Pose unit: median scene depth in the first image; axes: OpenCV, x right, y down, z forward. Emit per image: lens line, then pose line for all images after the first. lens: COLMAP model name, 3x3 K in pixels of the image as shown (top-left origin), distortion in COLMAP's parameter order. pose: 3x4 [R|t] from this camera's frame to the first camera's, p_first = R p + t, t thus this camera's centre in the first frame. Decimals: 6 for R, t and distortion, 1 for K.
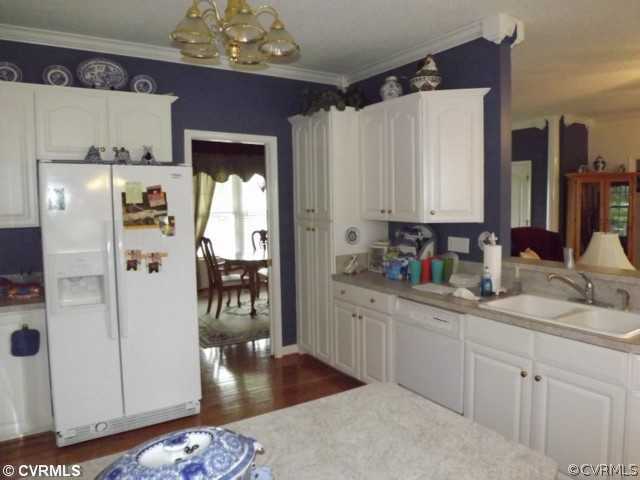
lens RADIAL K [[481.9, 0, 322.0], [0, 481.9, 237.1], [0, 0, 1]] dist [-0.052141, -0.009221]
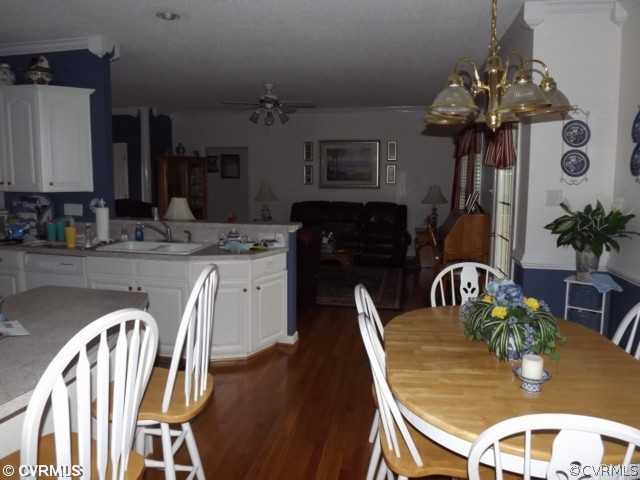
lens RADIAL K [[481.9, 0, 323.3], [0, 481.9, 238.3], [0, 0, 1]] dist [-0.052141, -0.009221]
pose [[0.698130, -0.064973, 0.713017, -0.149846], [0.031098, 0.997686, 0.060465, 0.035071], [-0.715295, -0.020039, 0.698535, -0.340157]]
